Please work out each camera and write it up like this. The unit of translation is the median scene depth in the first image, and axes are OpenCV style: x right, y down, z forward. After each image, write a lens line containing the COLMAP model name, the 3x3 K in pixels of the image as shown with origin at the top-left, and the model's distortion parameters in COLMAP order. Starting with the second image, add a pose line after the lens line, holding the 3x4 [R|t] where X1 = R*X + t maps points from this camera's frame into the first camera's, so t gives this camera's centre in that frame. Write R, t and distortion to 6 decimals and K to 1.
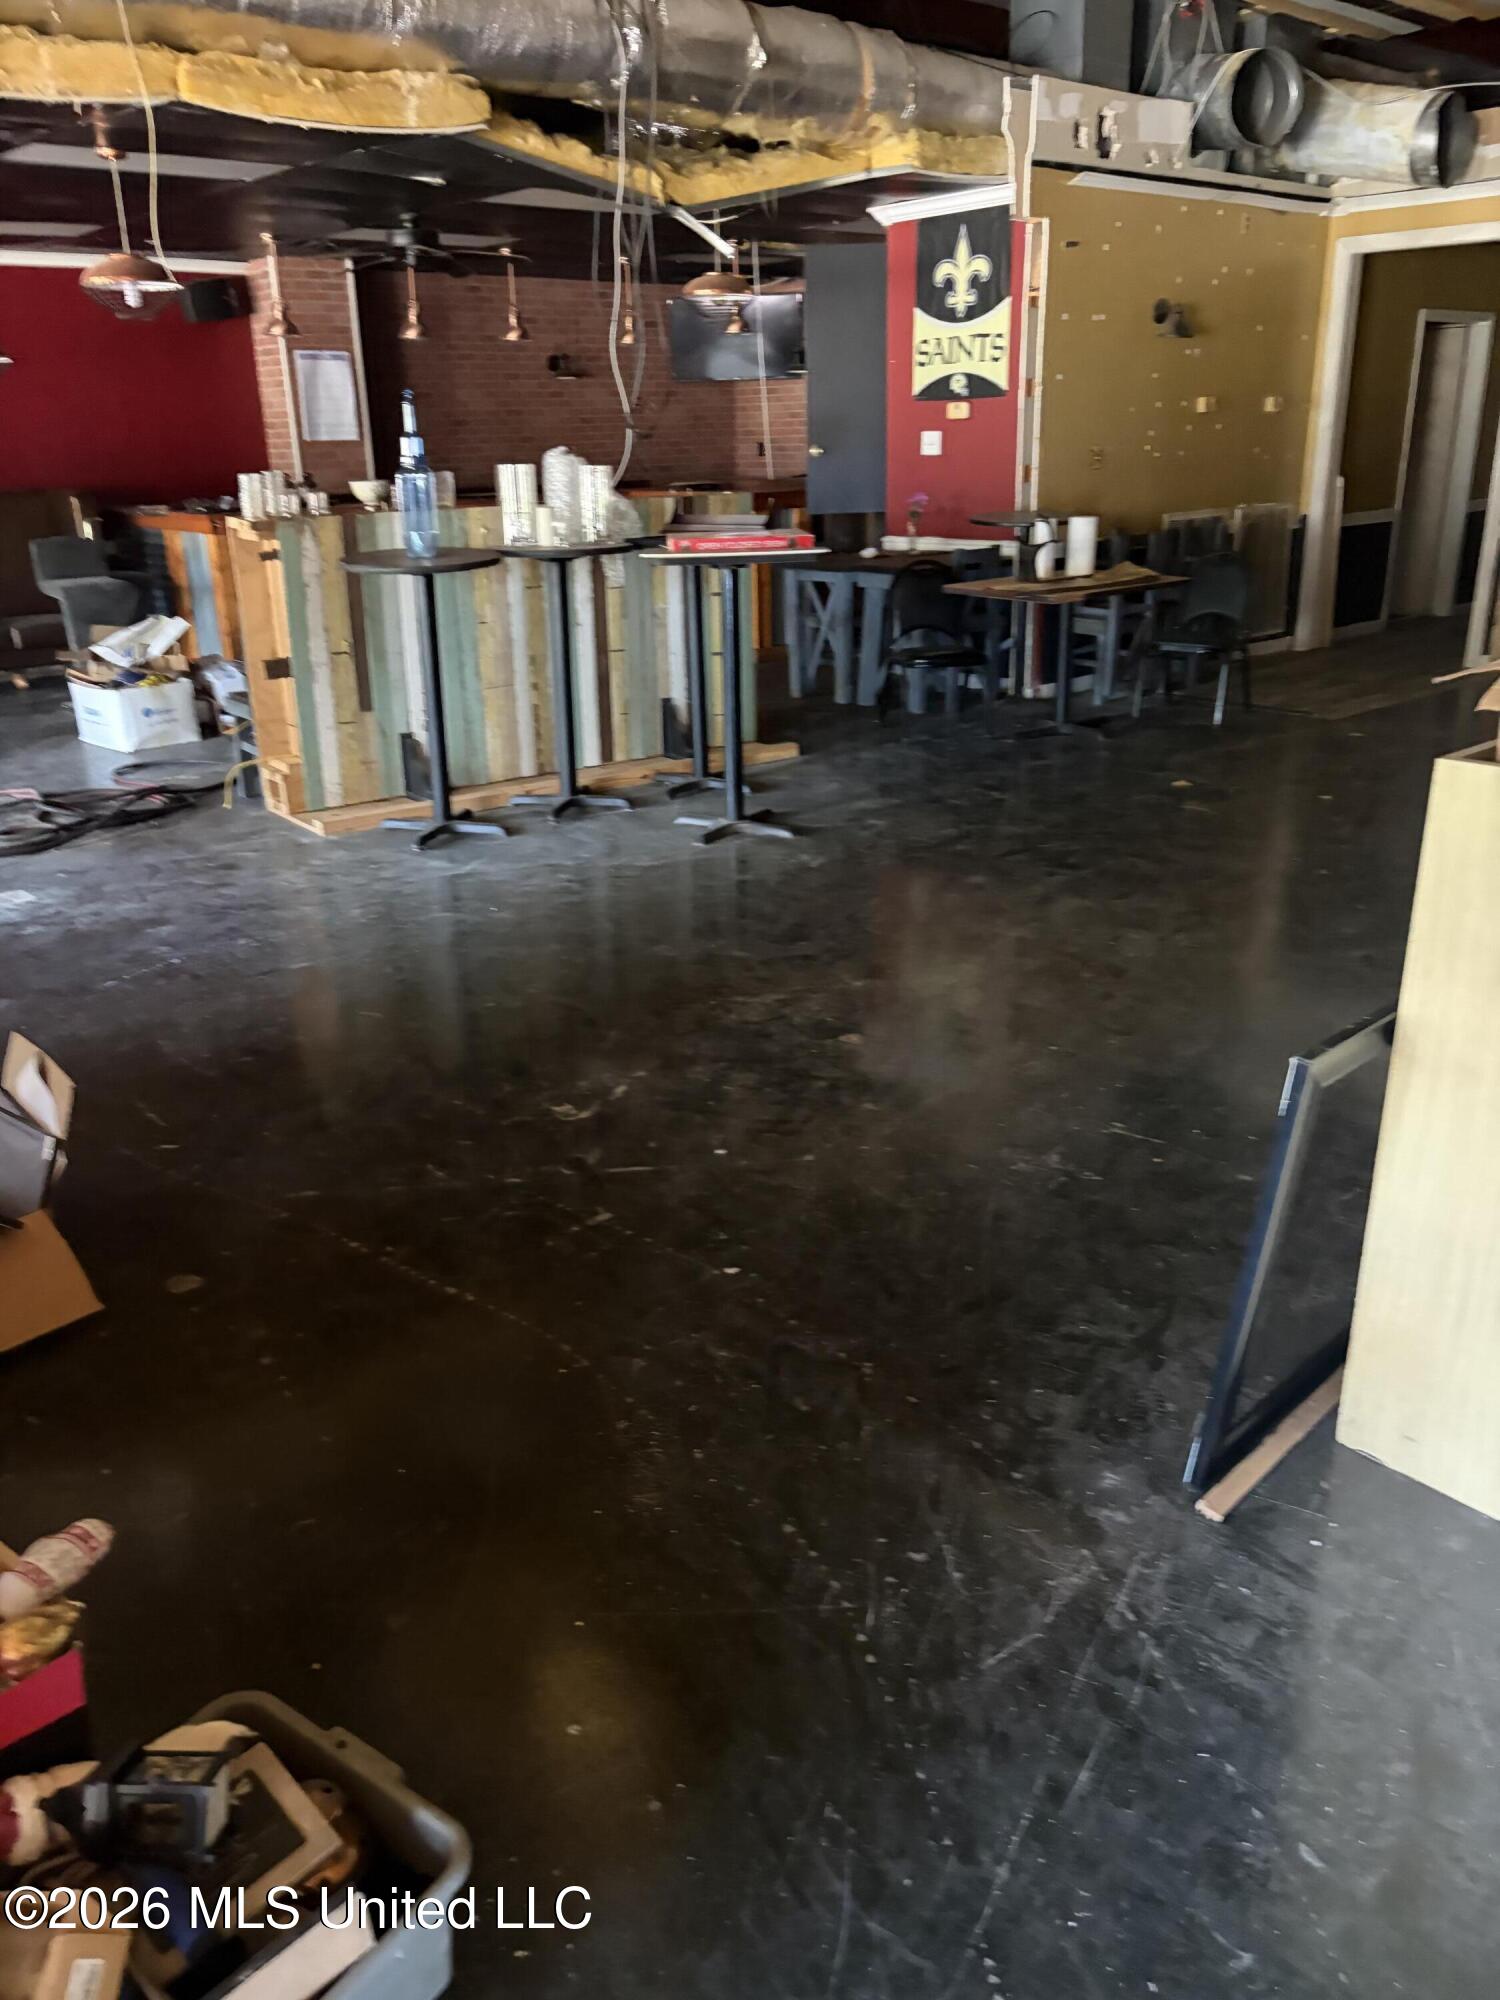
lens RADIAL K [[1529.3, 0, 749.8], [0, 1529.3, 1001.0], [0, 0, 1]] dist [0.029384, -0.006474]
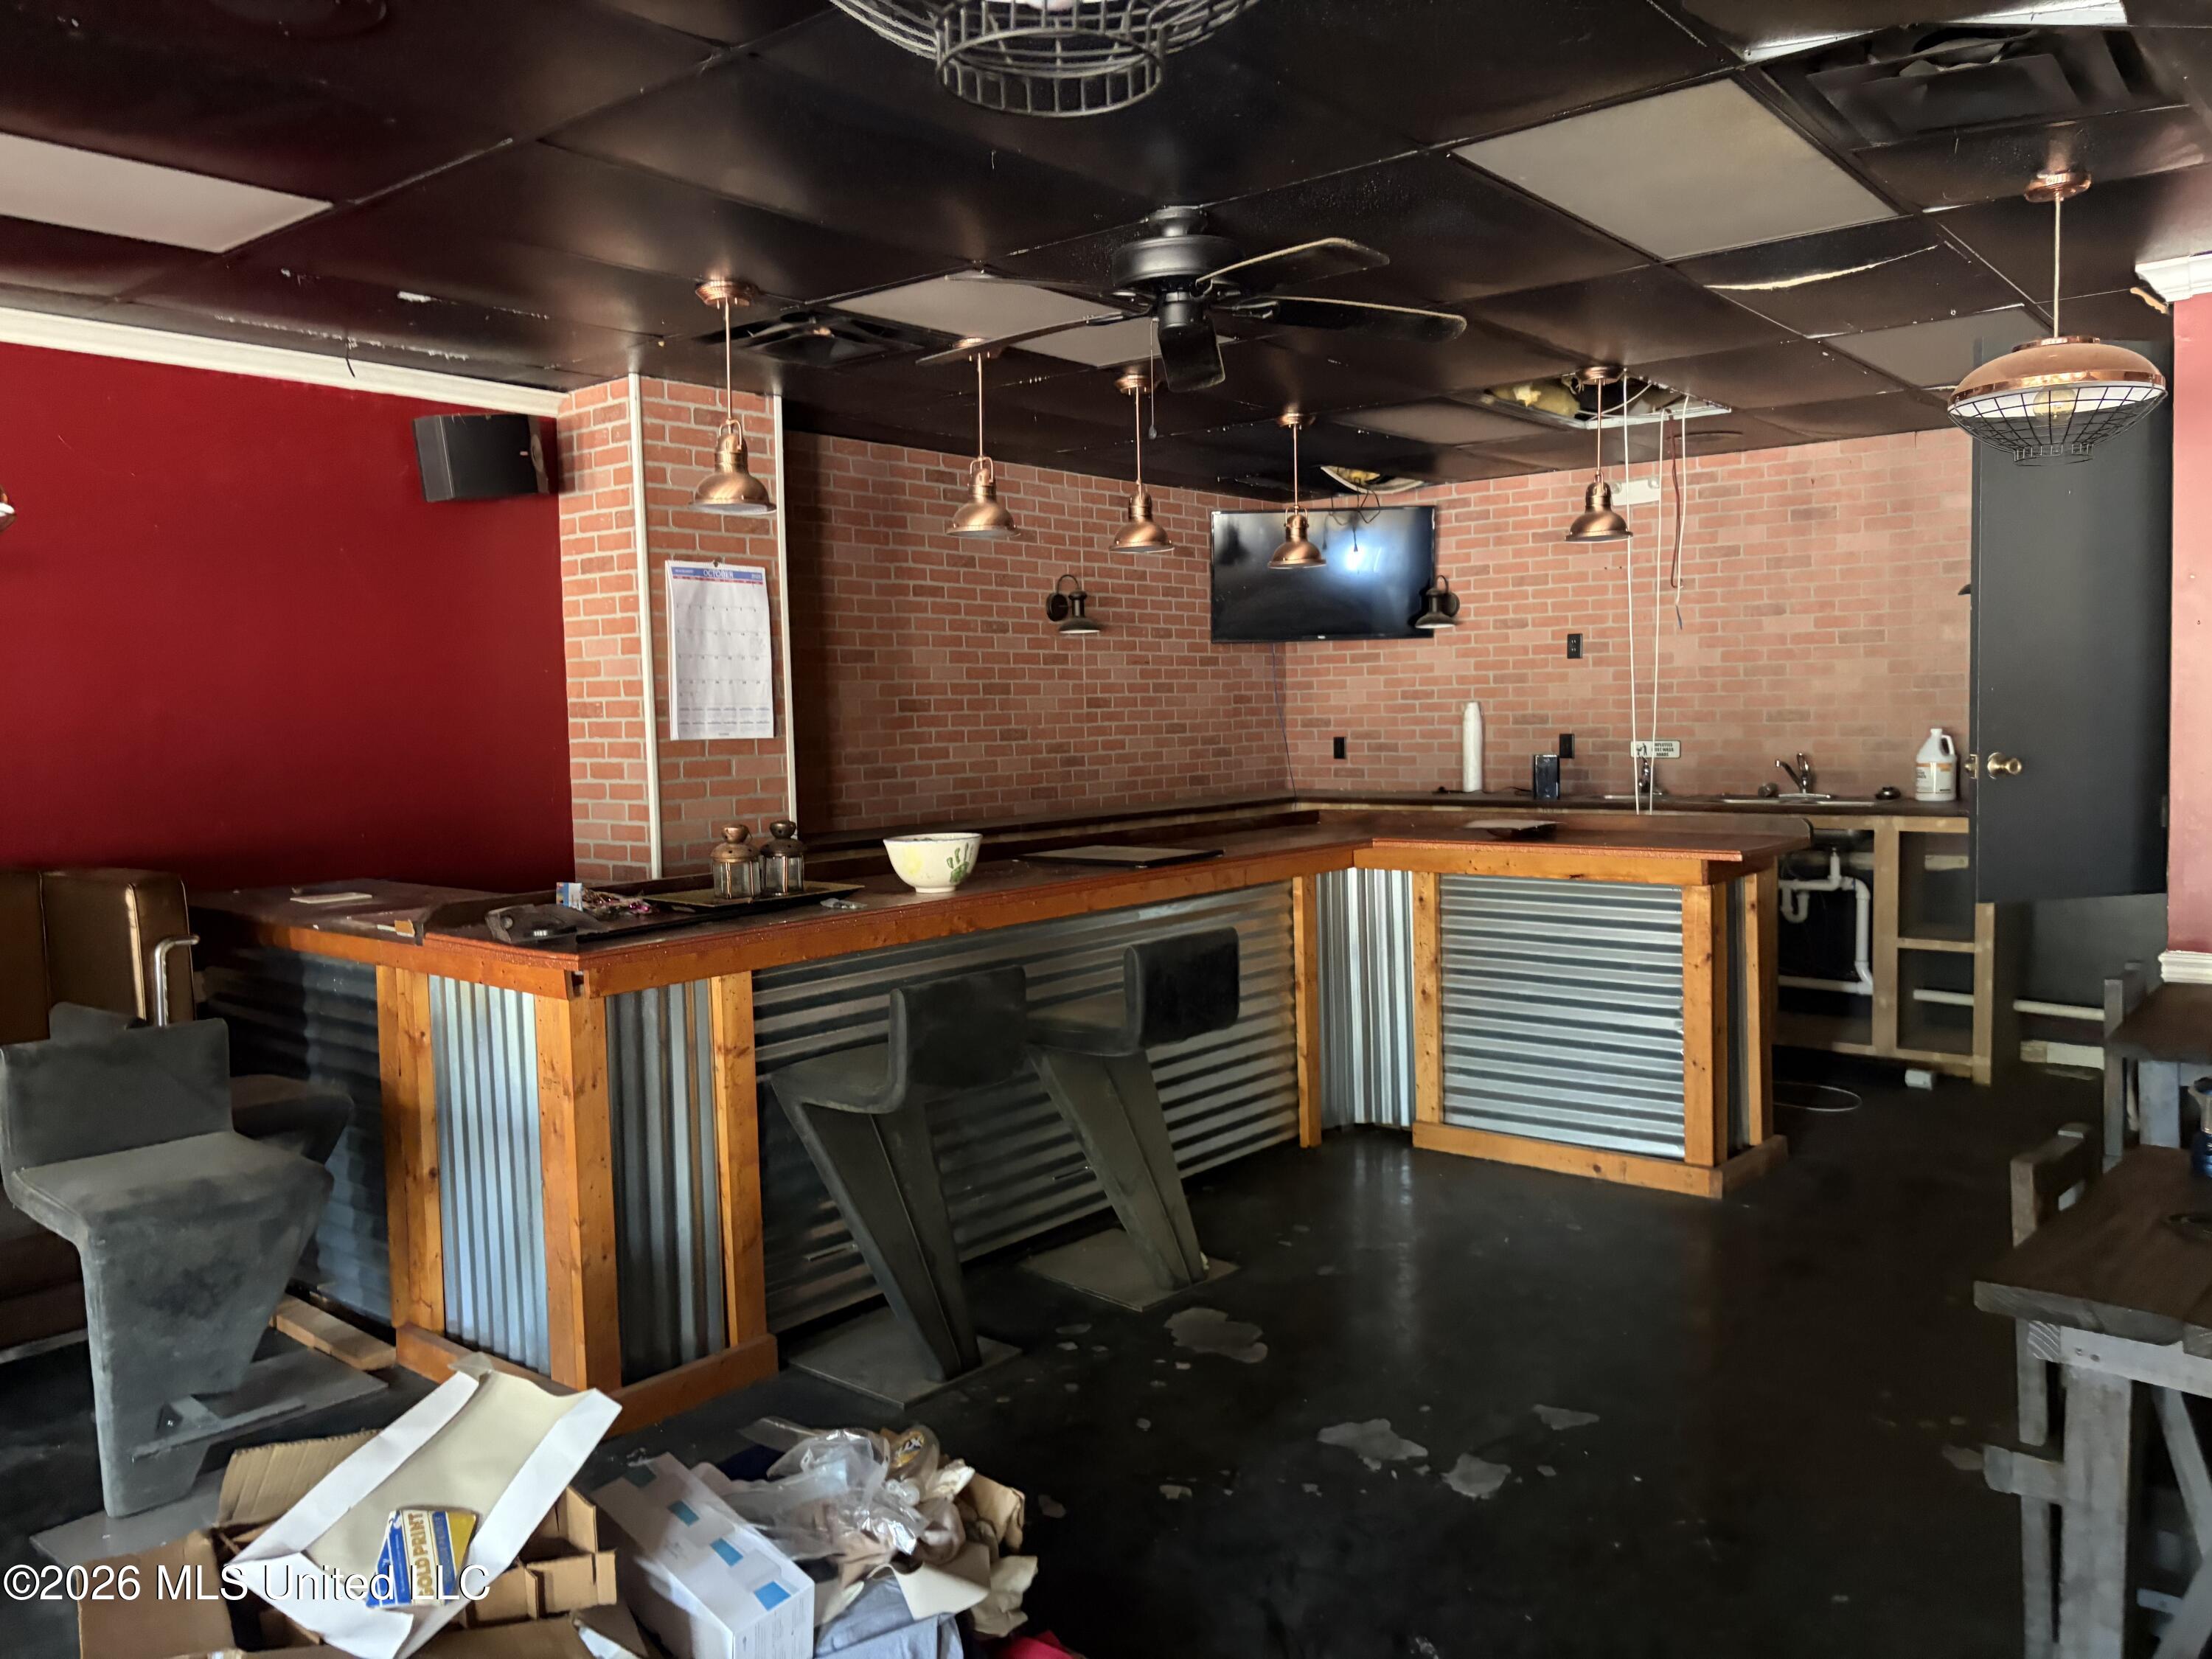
lens RADIAL K [[1691.4, 0, 1106.6], [0, 1691.4, 823.1], [0, 0, 1]] dist [0.029384, -0.006474]
pose [[0.985189, -0.004960, 0.171401, -0.249966], [0.054155, 0.957422, -0.283566, -0.191284], [-0.162696, 0.288648, 0.943510, 0.511716]]
